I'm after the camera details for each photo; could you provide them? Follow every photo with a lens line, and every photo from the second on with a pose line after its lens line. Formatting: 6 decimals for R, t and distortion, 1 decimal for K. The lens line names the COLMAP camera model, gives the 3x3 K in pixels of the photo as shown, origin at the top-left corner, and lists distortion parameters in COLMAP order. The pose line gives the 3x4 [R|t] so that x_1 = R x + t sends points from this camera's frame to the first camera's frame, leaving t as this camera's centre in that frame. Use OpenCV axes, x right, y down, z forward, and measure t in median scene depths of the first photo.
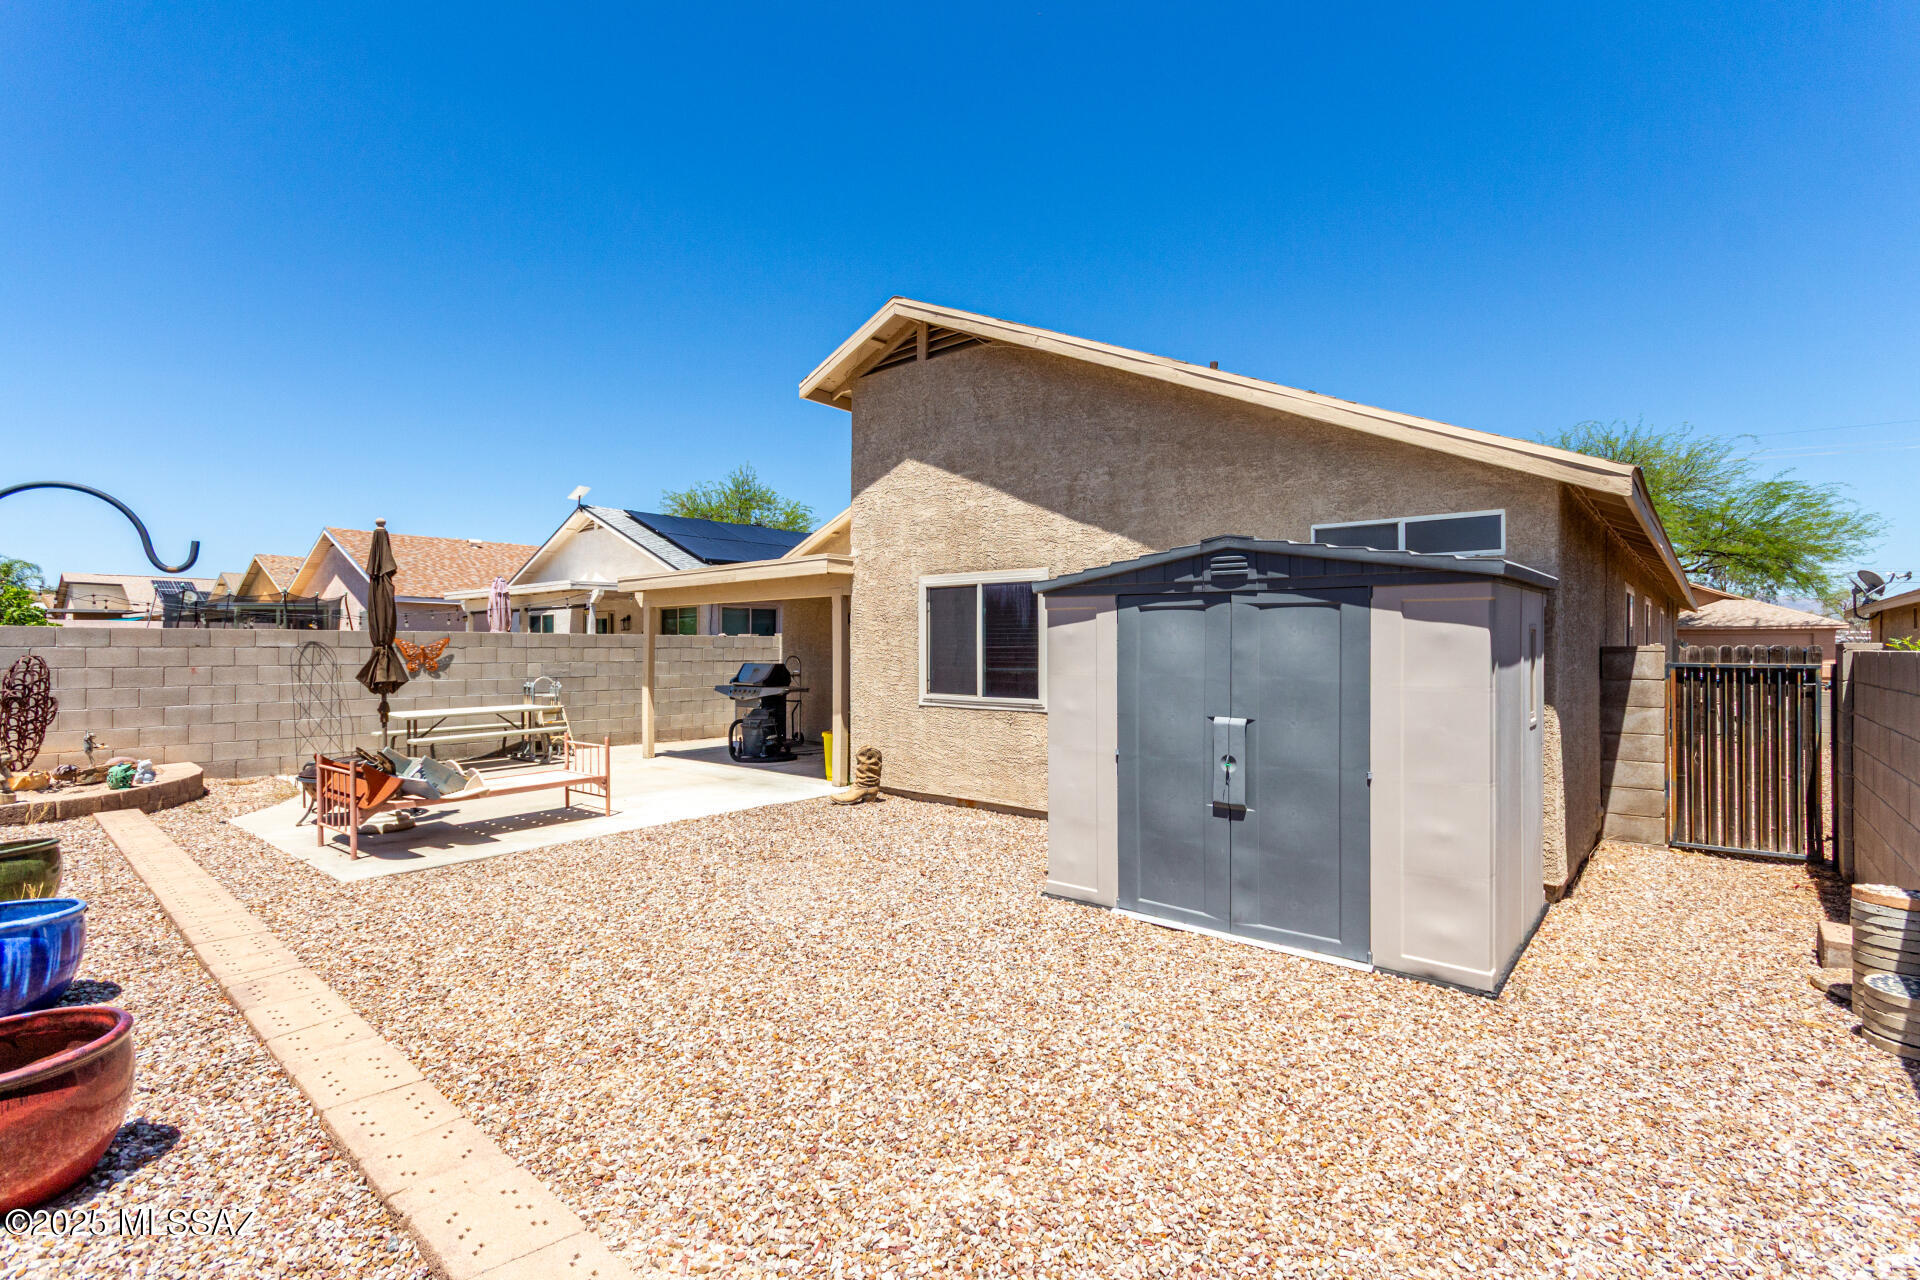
lens RADIAL K [[898.8, 0, 973.1], [0, 898.8, 646.5], [0, 0, 1]] dist [0.009061, 0.000123]
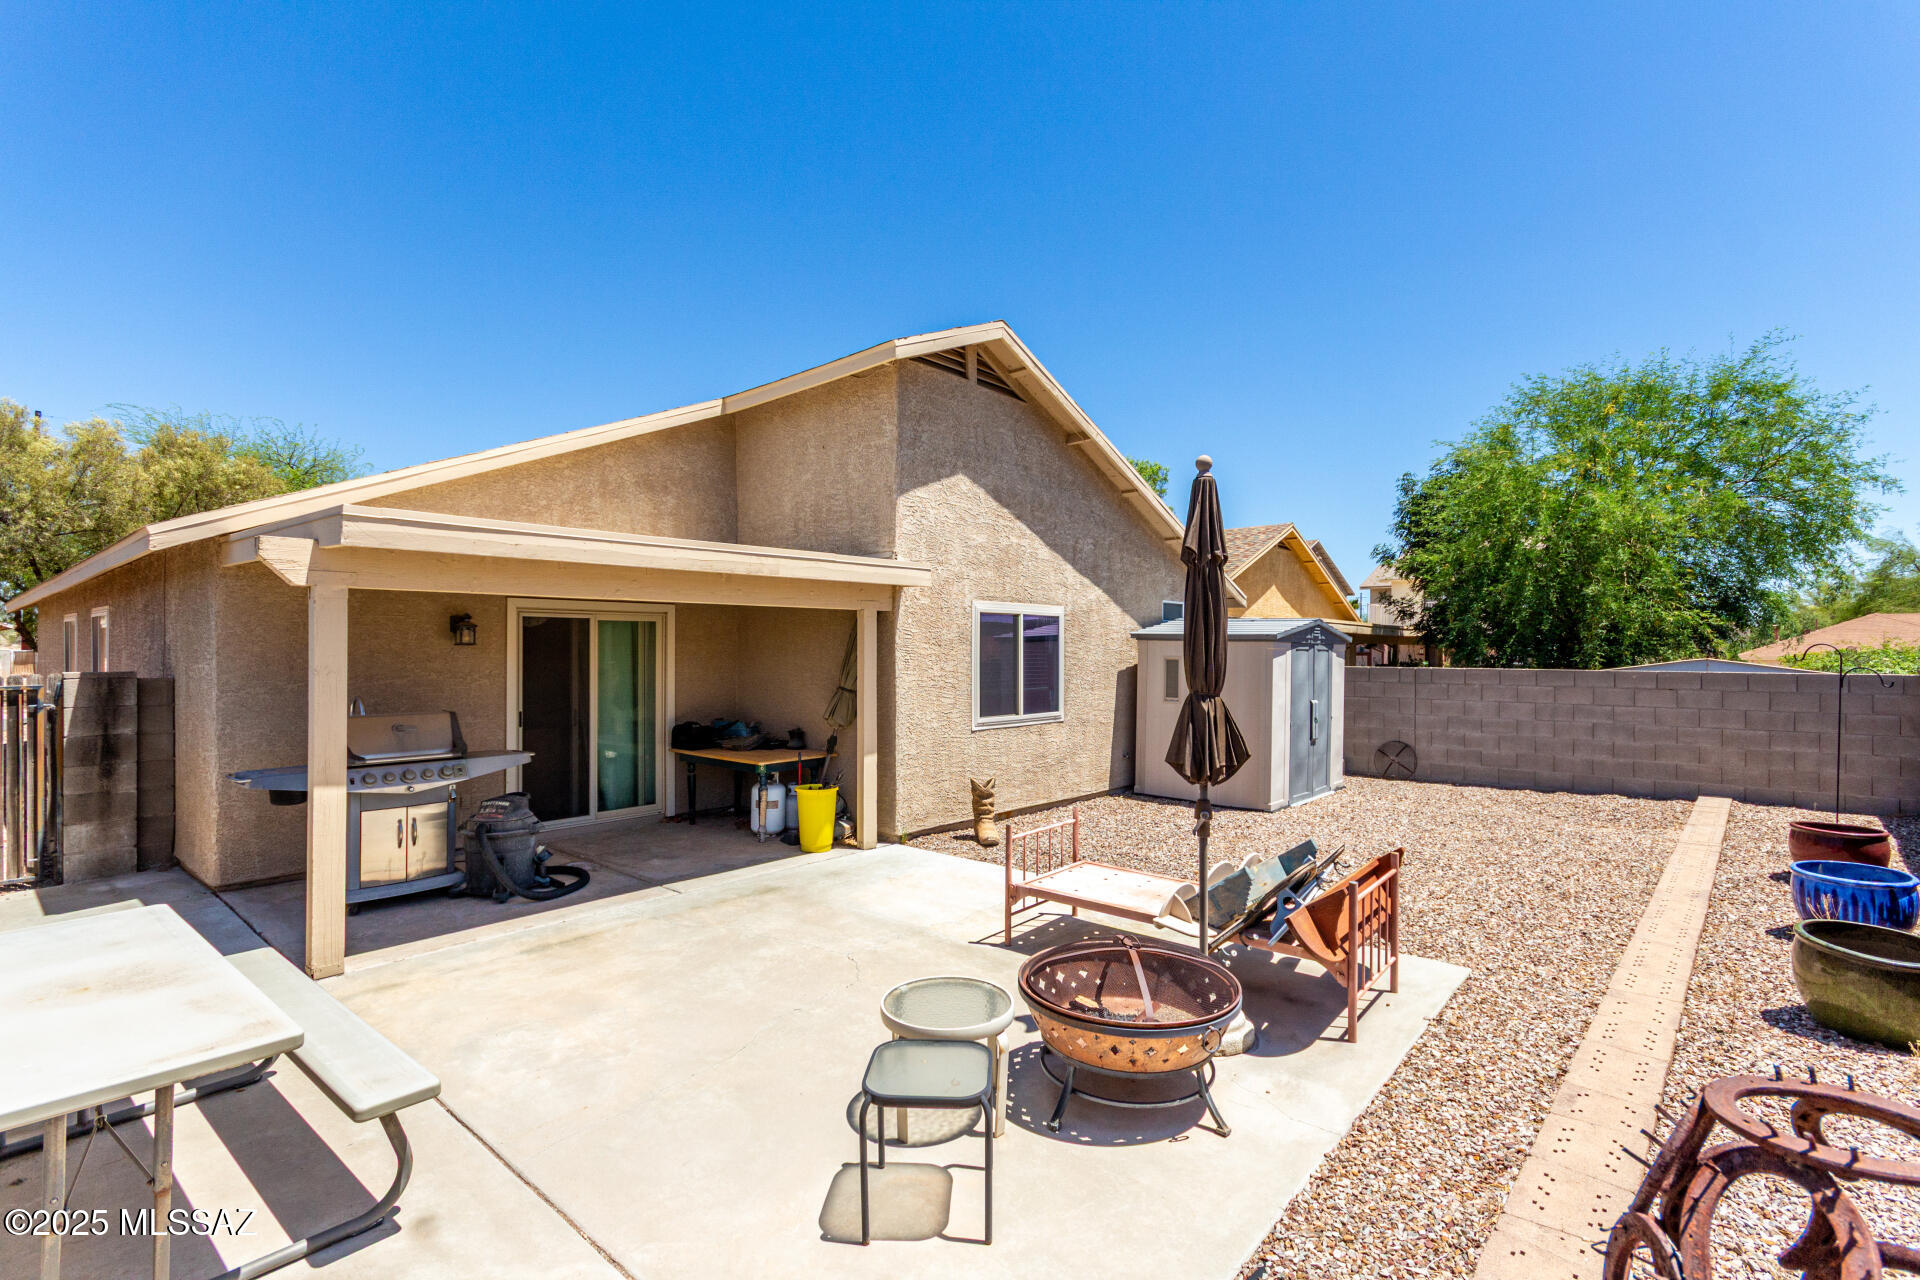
lens RADIAL K [[898.8, 0, 973.1], [0, 898.8, 646.5], [0, 0, 1]] dist [0.009061, 0.000123]
pose [[-0.003876, 0.003839, 0.999985, -1.093408], [-0.000453, 0.999993, -0.003841, -0.024667], [-0.999992, -0.000468, -0.003874, 1.048005]]
